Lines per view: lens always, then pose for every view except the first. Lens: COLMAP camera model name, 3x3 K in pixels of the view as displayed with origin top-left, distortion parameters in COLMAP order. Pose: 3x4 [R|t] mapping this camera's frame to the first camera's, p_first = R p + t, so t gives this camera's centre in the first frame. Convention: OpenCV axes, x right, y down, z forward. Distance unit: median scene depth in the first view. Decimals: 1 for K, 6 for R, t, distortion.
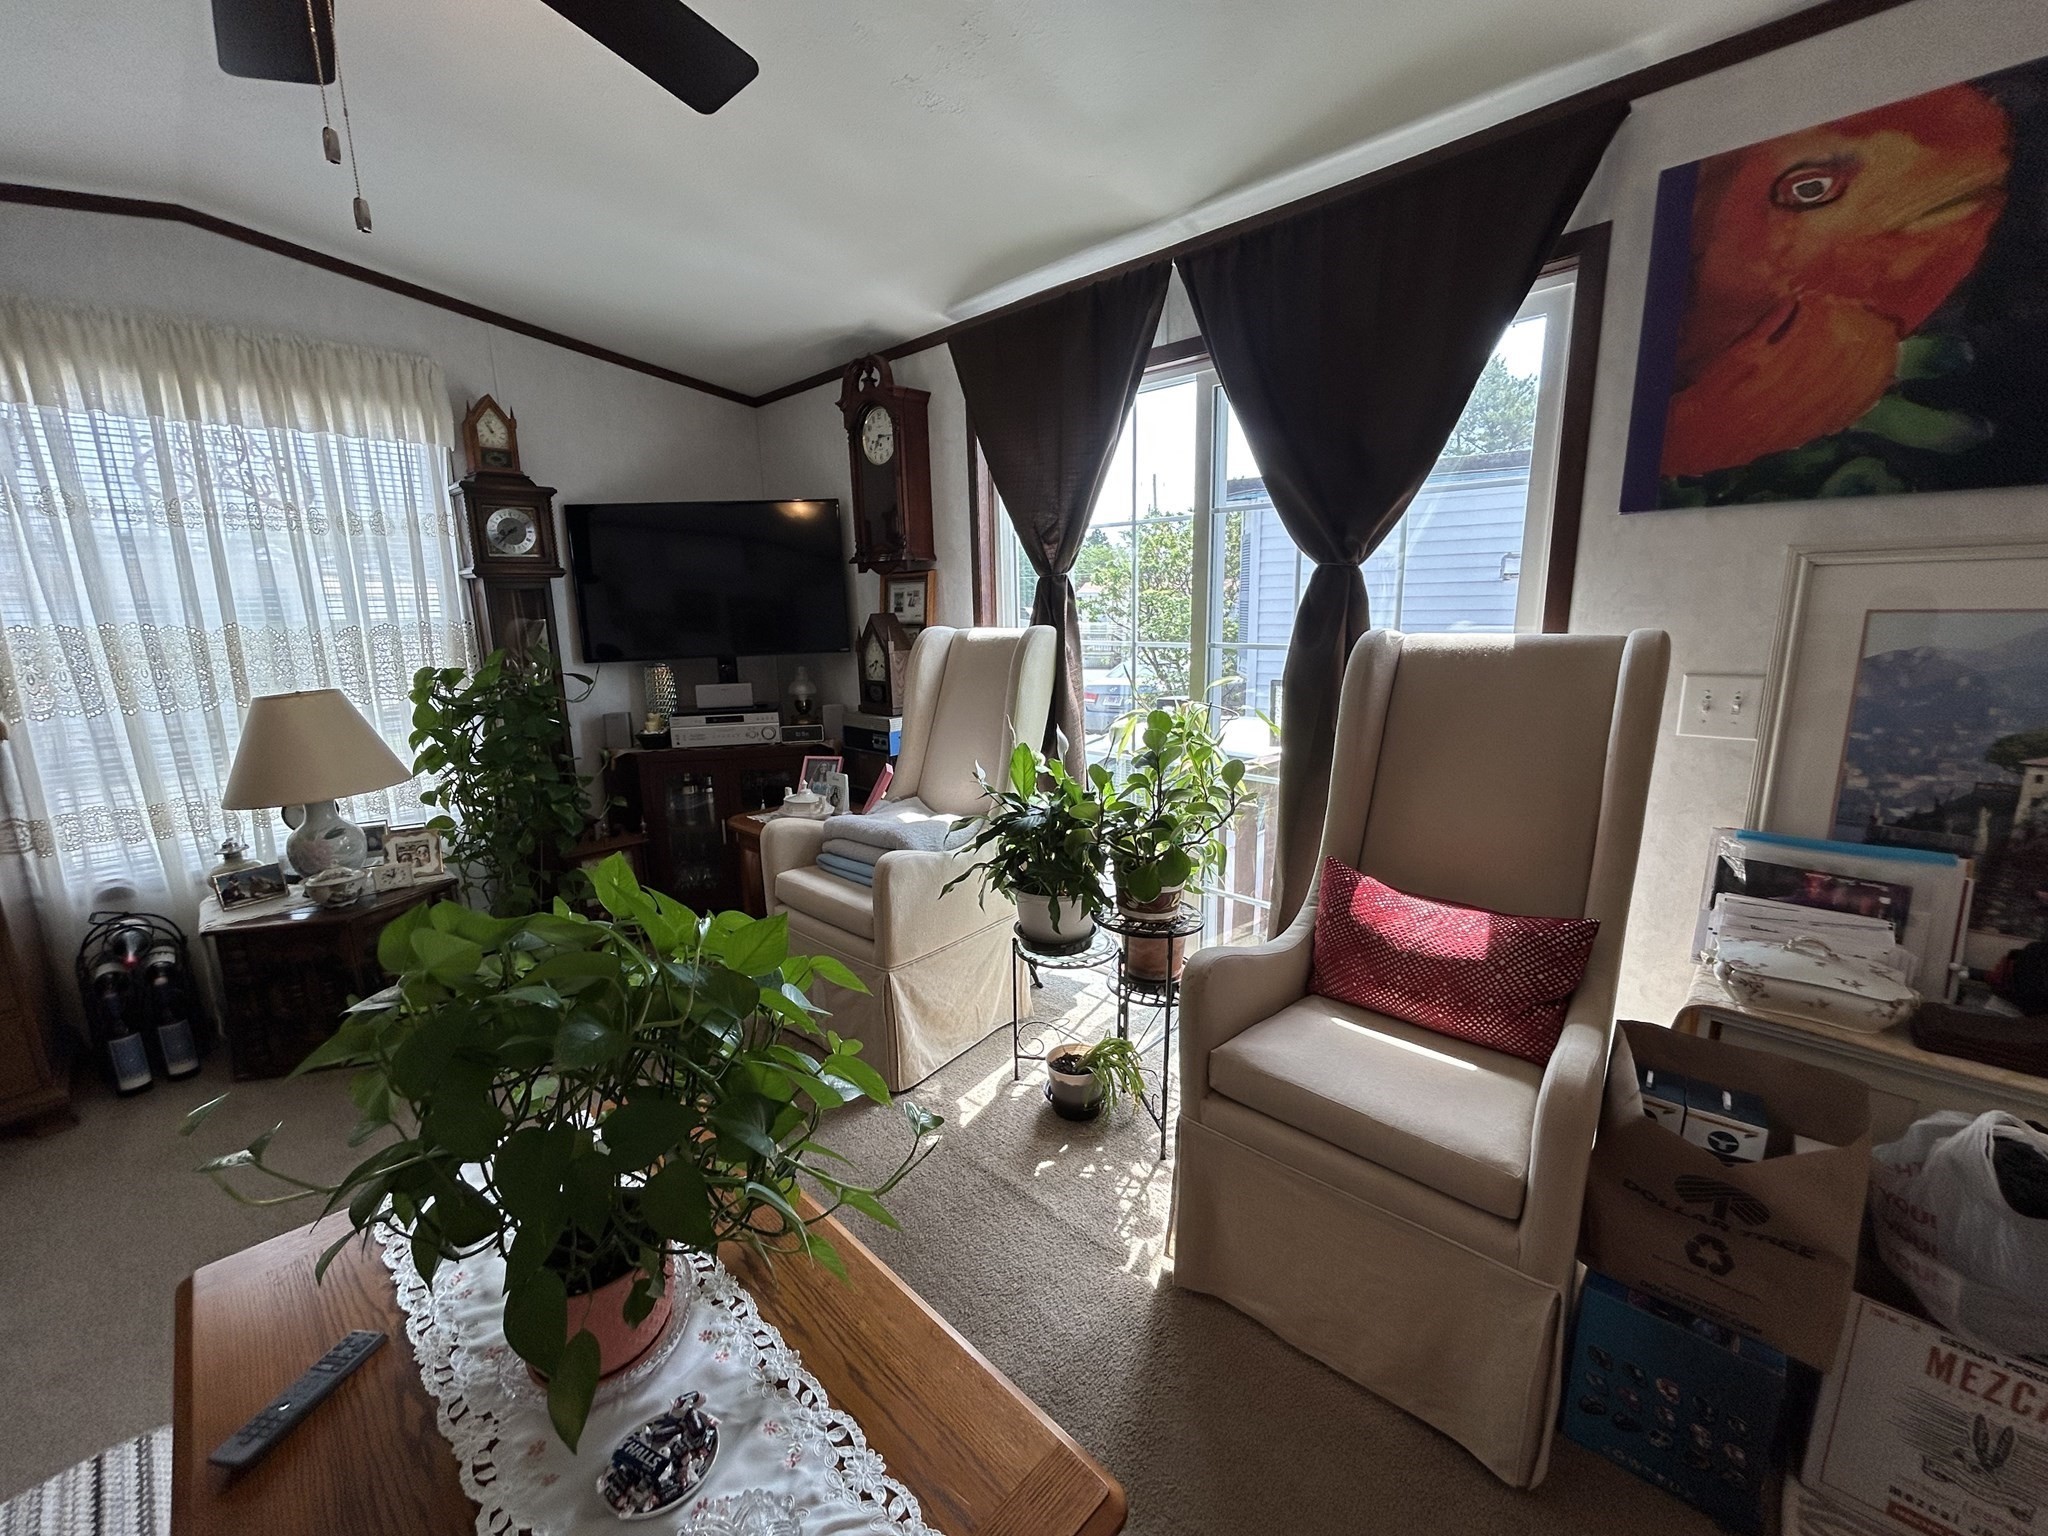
lens RADIAL K [[827.5, 0, 1024.6], [0, 827.5, 766.2], [0, 0, 1]] dist [-0.002418, 0.001100]
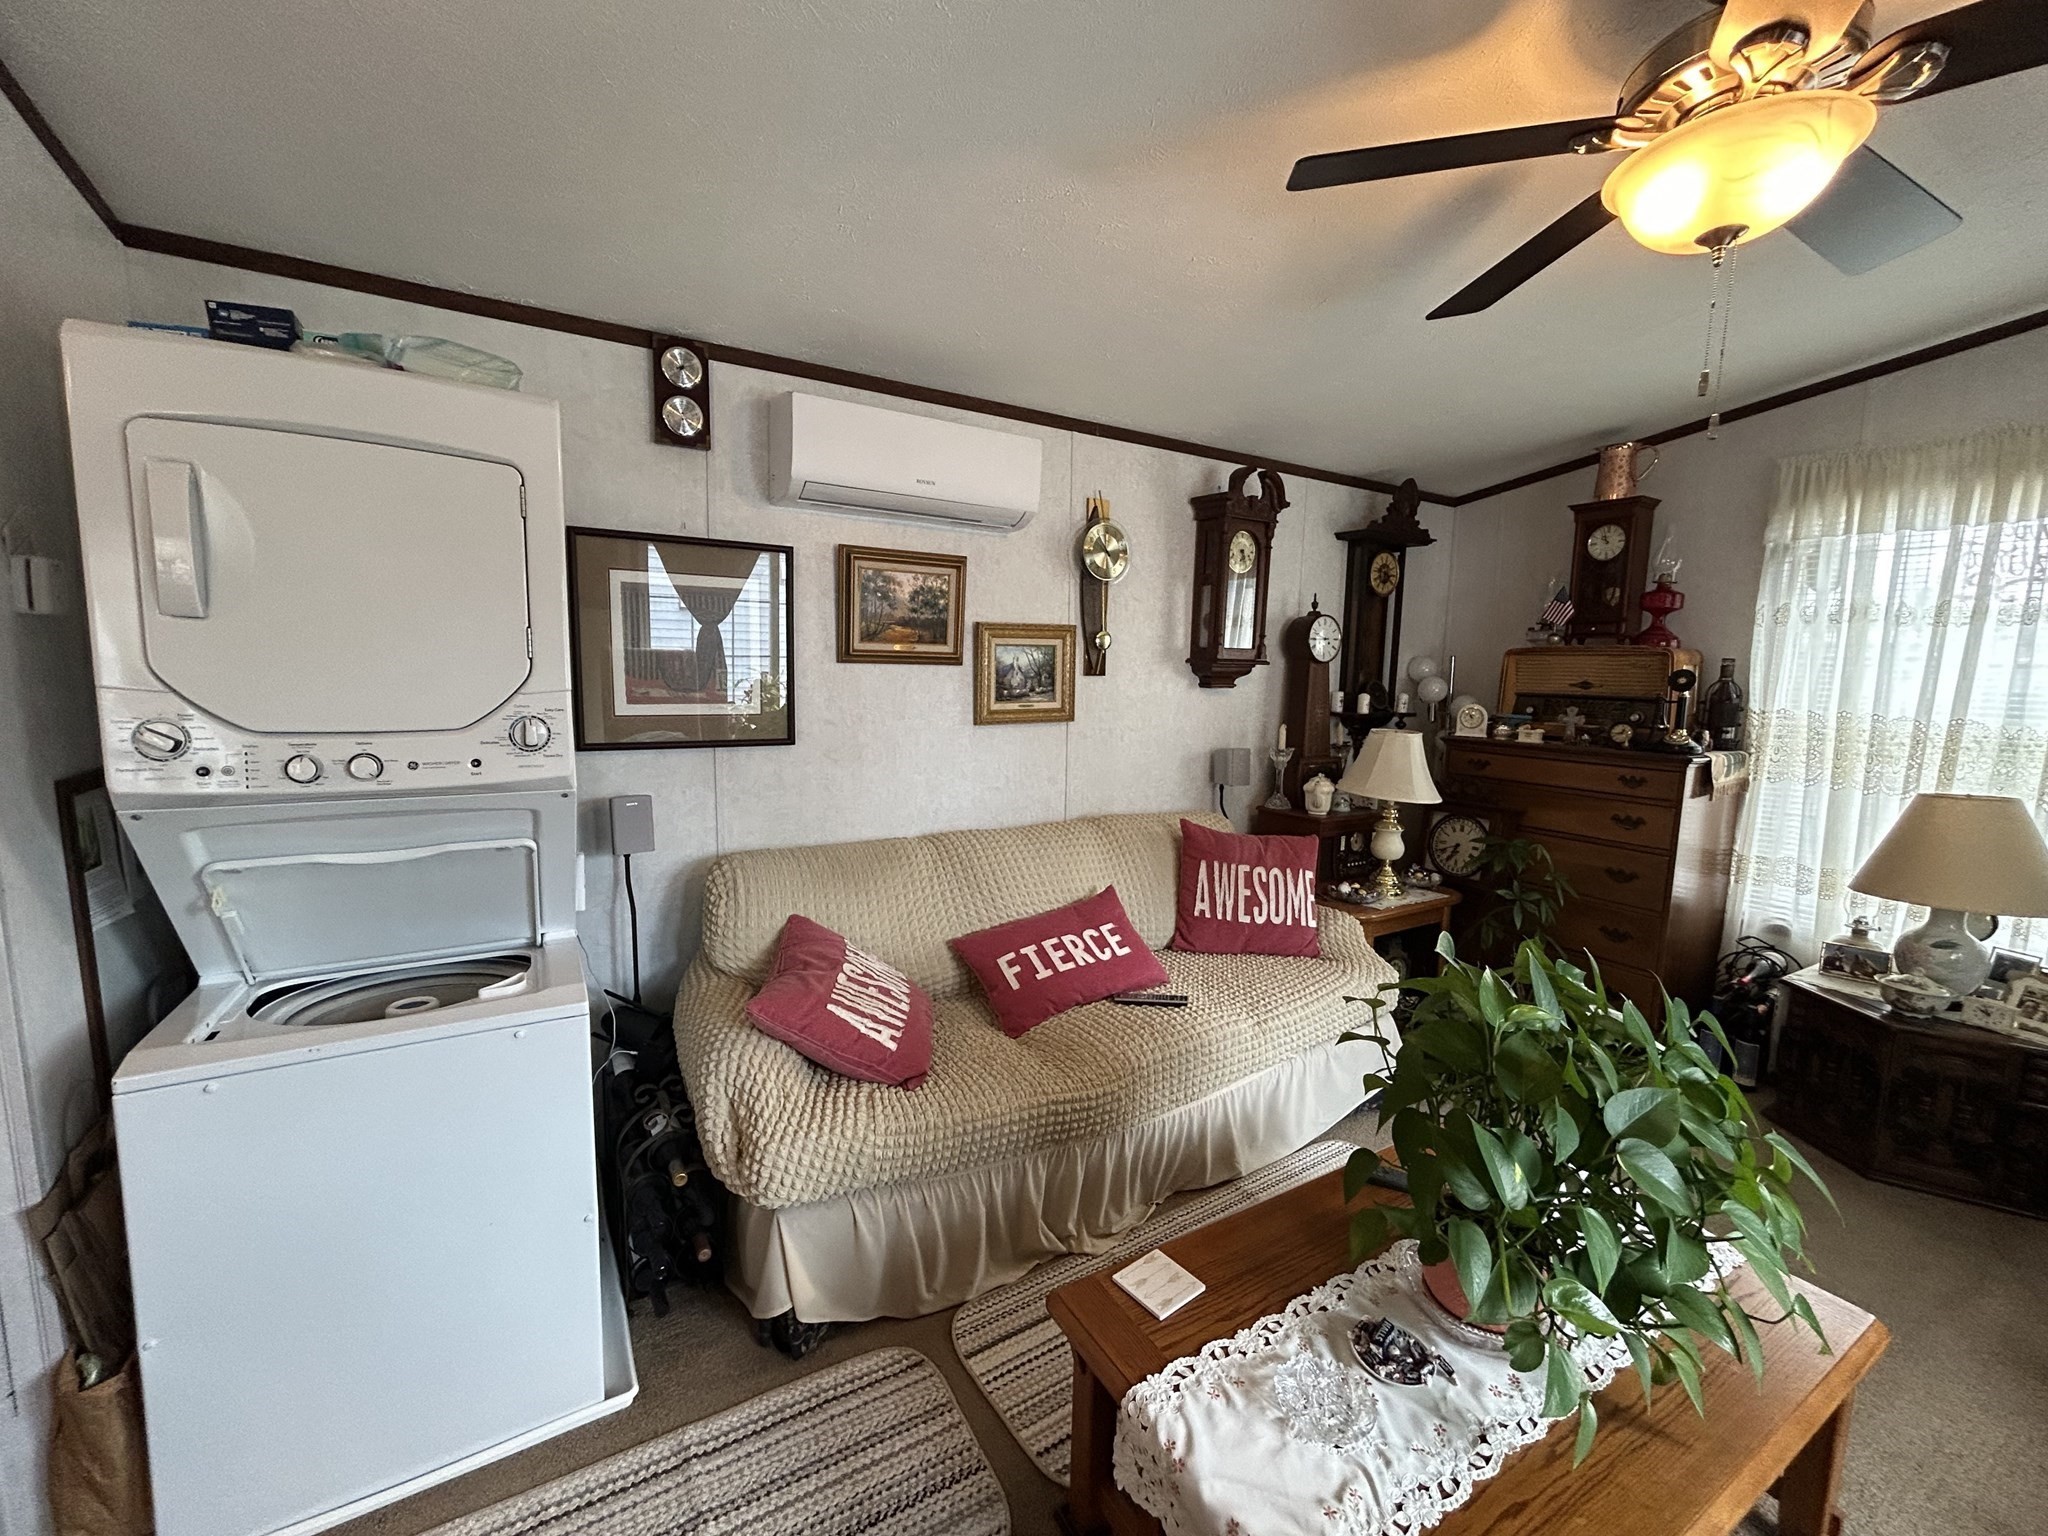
lens RADIAL K [[827.5, 0, 1023.2], [0, 827.5, 769.7], [0, 0, 1]] dist [-0.002418, 0.001100]
pose [[-0.259688, 0.138027, -0.955778, 0.321113], [-0.203281, 0.959743, 0.193832, -0.083000], [0.944055, 0.244628, -0.221175, 0.173971]]
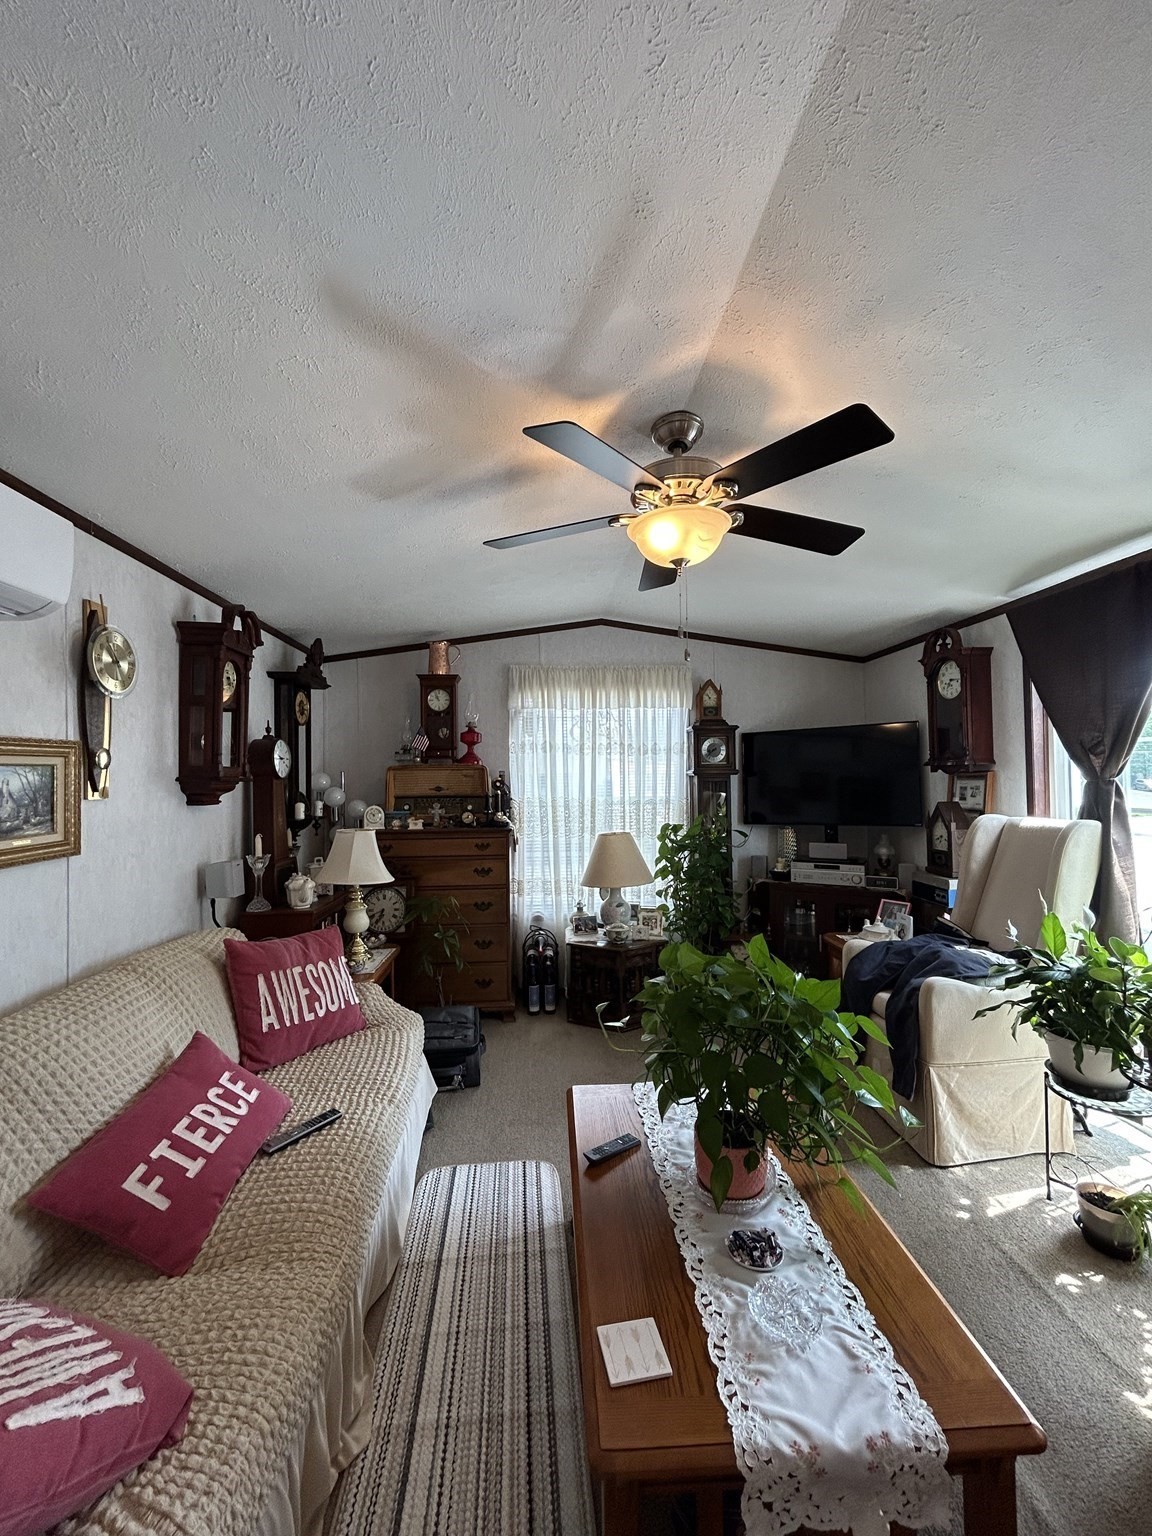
lens RADIAL K [[620.6, 0, 575.2], [0, 620.6, 768.6], [0, 0, 1]] dist [-0.002418, 0.001100]
pose [[0.736639, -0.000824, -0.676286, 0.089042], [-0.135240, 0.979621, -0.148503, -0.003262], [0.662626, 0.200854, 0.721515, -0.209775]]
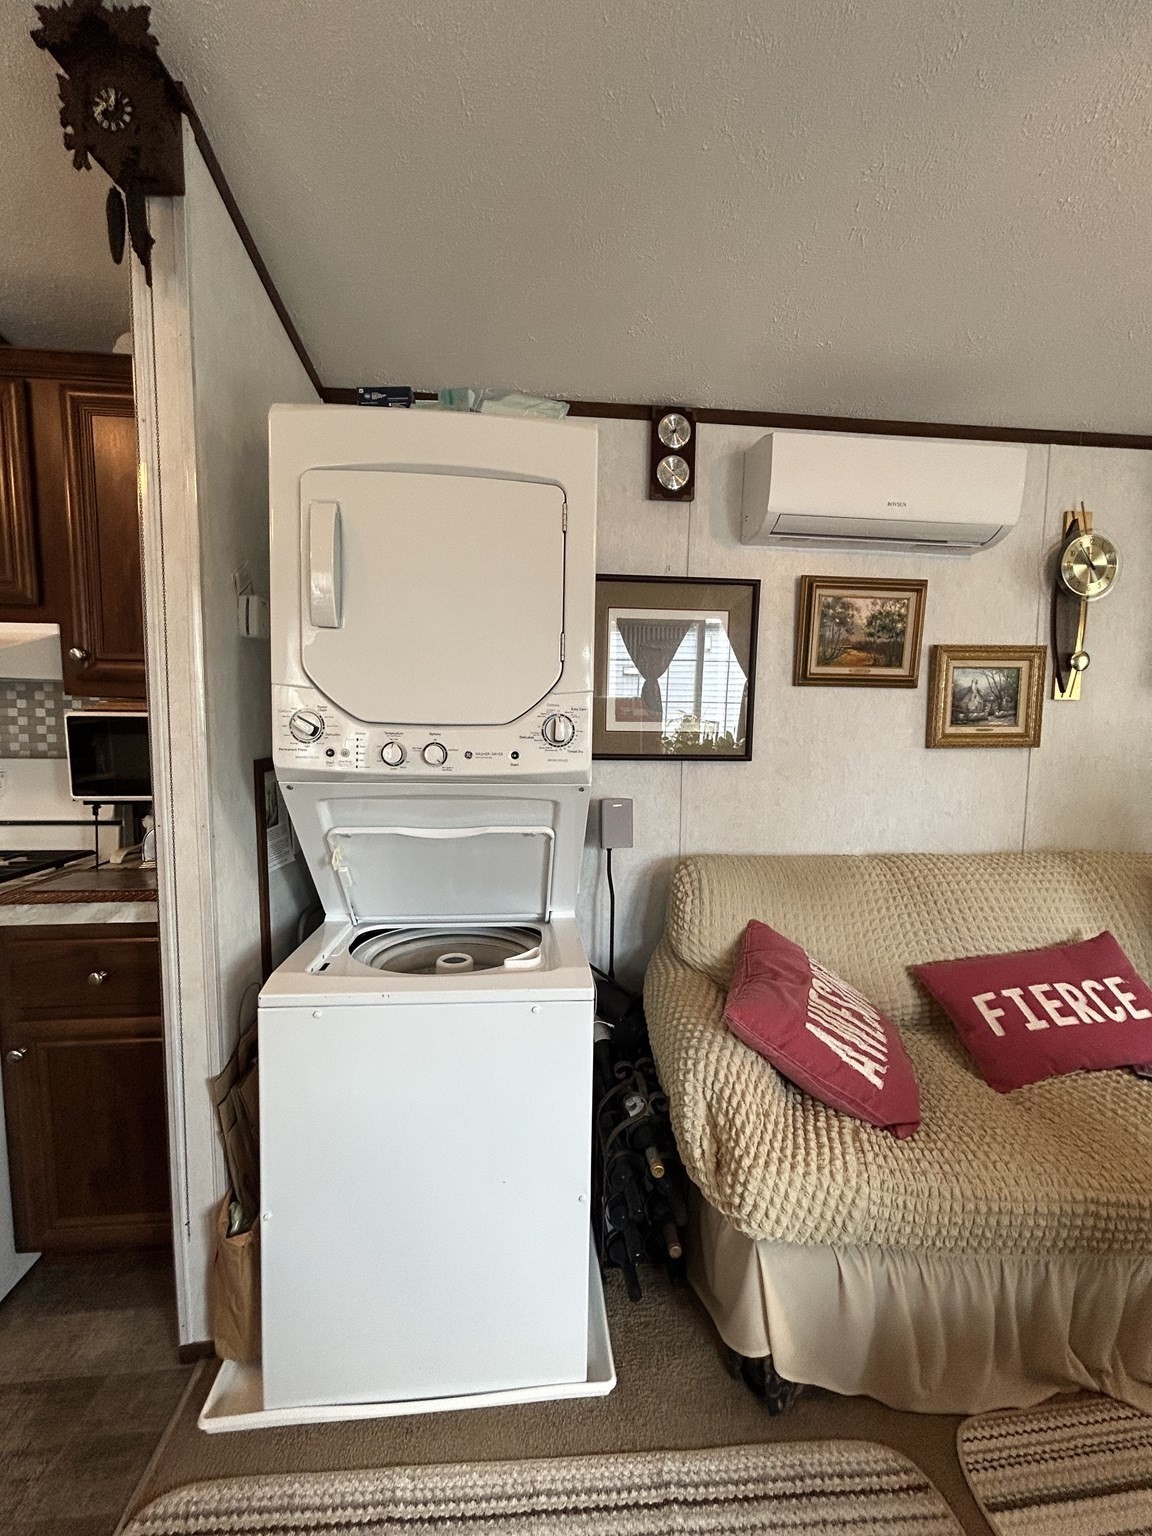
lens RADIAL K [[620.6, 0, 574.3], [0, 620.6, 765.9], [0, 0, 1]] dist [-0.002418, 0.001100]
pose [[-0.656009, 0.075962, -0.750921, 0.200647], [-0.145780, 0.963435, 0.224813, -0.004956], [0.740541, 0.256949, -0.620948, 0.020166]]
